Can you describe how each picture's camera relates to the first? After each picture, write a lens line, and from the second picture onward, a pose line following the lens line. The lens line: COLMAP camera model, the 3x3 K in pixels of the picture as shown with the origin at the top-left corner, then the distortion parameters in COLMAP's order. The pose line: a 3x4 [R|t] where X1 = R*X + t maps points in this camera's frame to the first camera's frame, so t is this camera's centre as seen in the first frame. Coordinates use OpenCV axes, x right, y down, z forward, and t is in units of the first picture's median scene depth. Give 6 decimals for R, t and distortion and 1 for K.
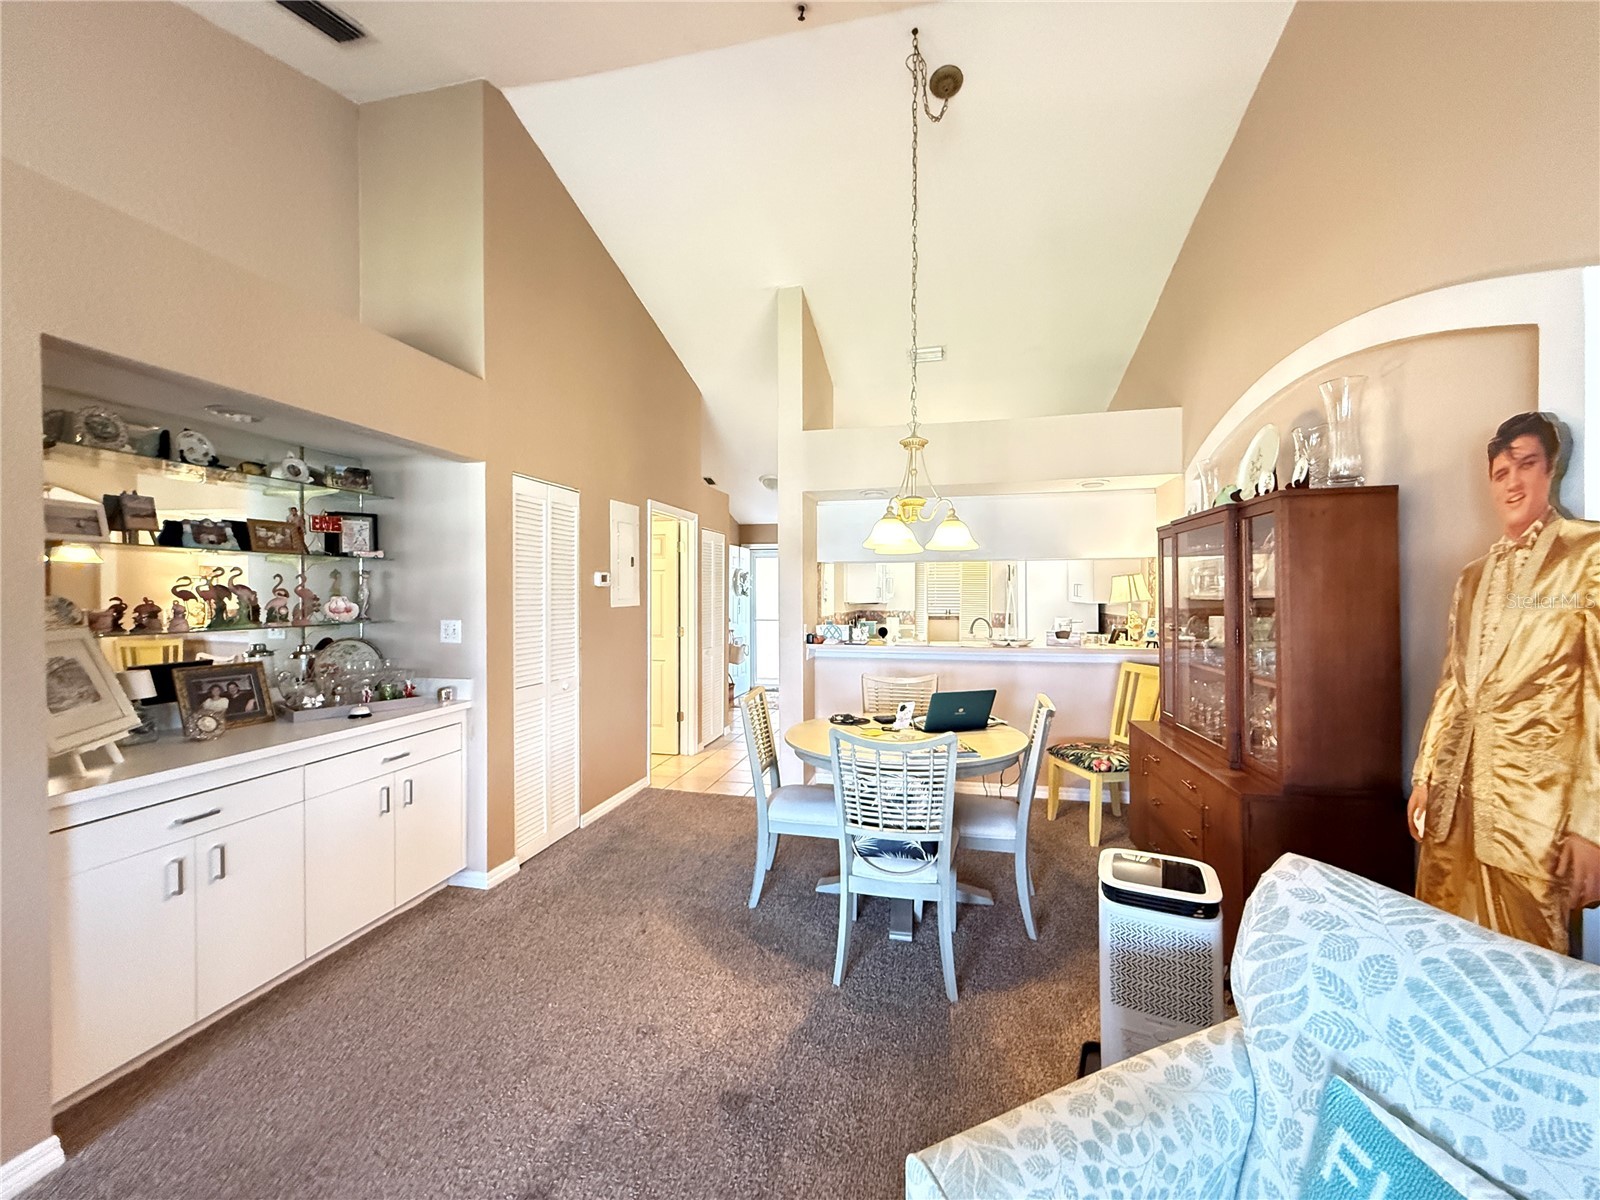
lens RADIAL K [[638.2, 0, 795.7], [0, 638.2, 596.1], [0, 0, 1]] dist [-0.001912, -0.000275]
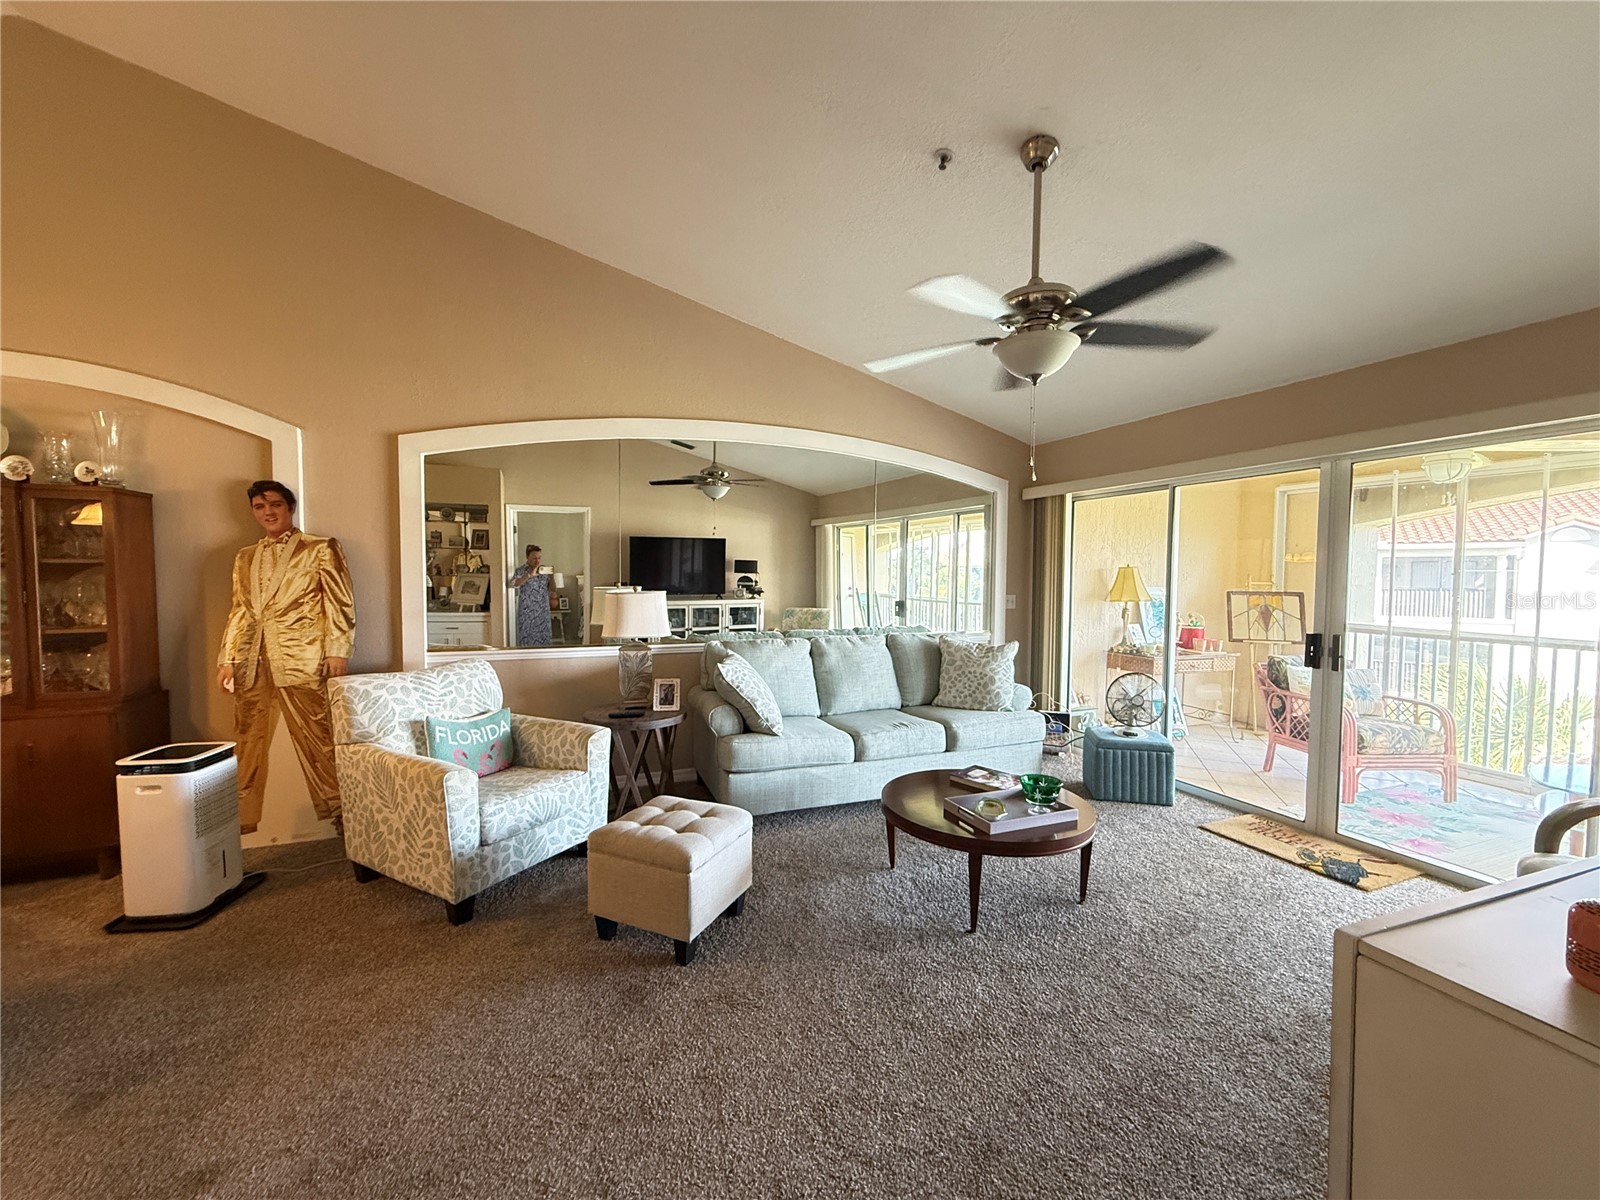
lens RADIAL K [[638.2, 0, 797.2], [0, 638.2, 599.8], [0, 0, 1]] dist [-0.001912, -0.000275]
pose [[-0.581174, -0.038362, 0.812874, -1.592481], [-0.001512, 0.998937, 0.046062, 0.015845], [-0.813778, 0.025541, -0.580615, 0.763411]]
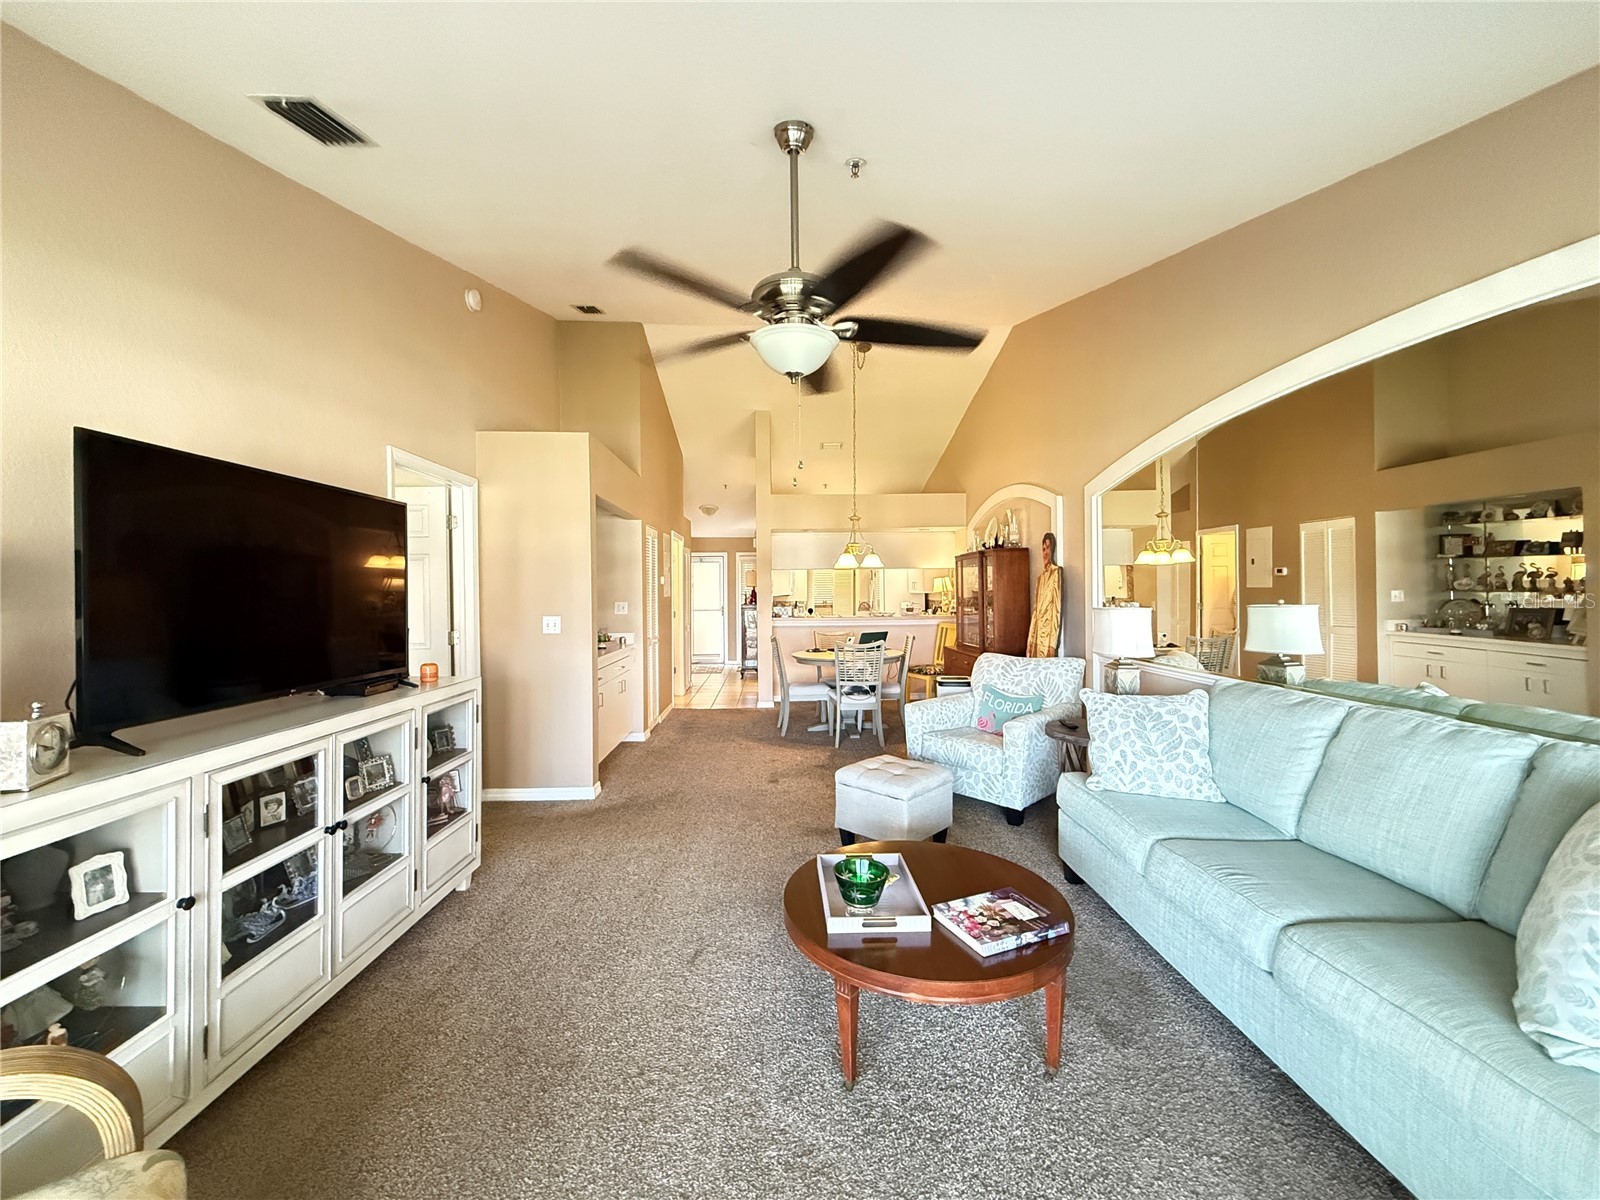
lens RADIAL K [[638.2, 0, 797.4], [0, 638.2, 595.1], [0, 0, 1]] dist [-0.001912, -0.000275]
pose [[0.963546, -0.007771, 0.267428, -1.053370], [0.008044, 0.999968, 0.000071, 0.039267], [-0.267420, 0.002083, 0.963578, -1.892774]]
